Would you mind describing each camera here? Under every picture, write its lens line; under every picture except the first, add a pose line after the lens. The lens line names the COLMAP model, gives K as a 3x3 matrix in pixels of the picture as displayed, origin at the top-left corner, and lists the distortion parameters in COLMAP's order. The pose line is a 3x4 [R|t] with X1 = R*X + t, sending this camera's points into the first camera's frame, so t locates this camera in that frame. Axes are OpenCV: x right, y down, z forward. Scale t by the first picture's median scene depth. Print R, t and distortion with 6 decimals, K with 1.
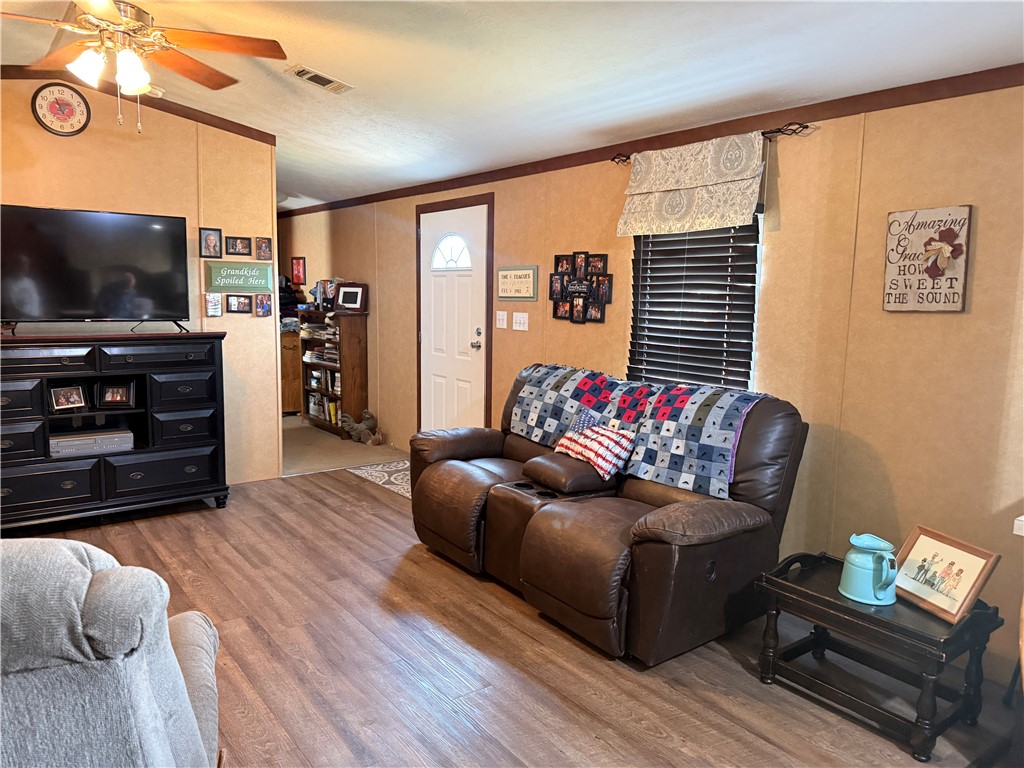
lens RADIAL K [[725.2, 0, 511.4], [0, 725.2, 385.4], [0, 0, 1]] dist [0.012856, 0.003394]
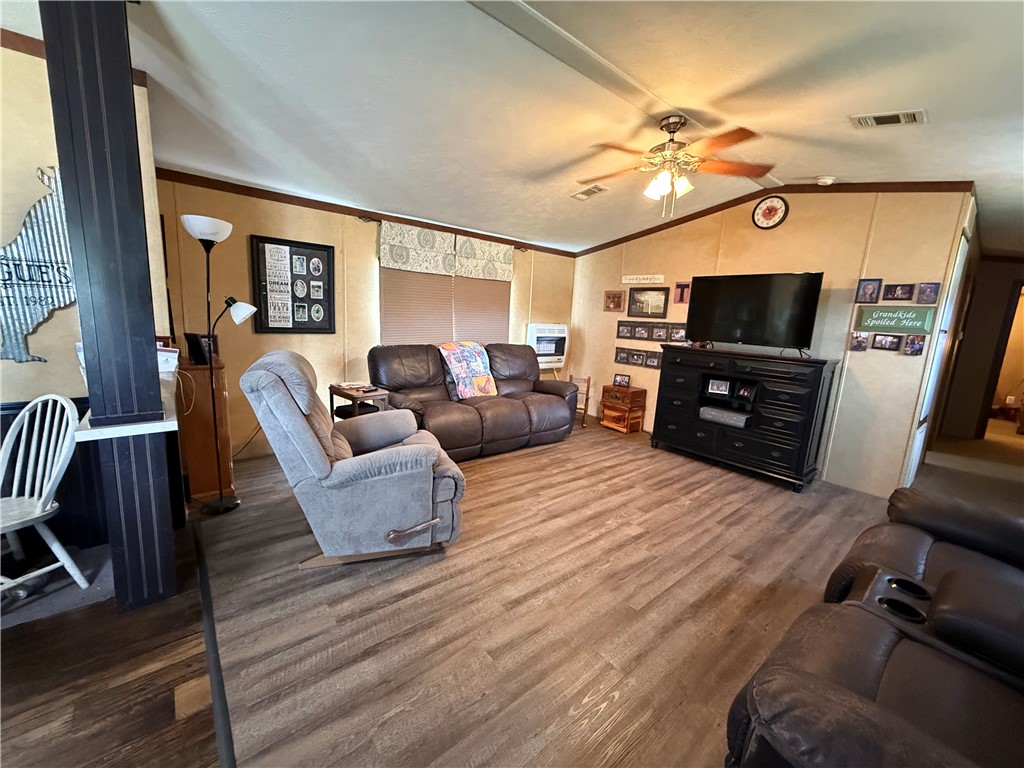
lens RADIAL K [[409.7, 0, 513.2], [0, 409.7, 385.1], [0, 0, 1]] dist [-0.000397, -0.000460]
pose [[0.047447, 0.154450, -0.986861, 0.304840], [-0.183416, 0.972522, 0.143388, -0.035328], [0.981890, 0.174203, 0.074472, 0.447831]]
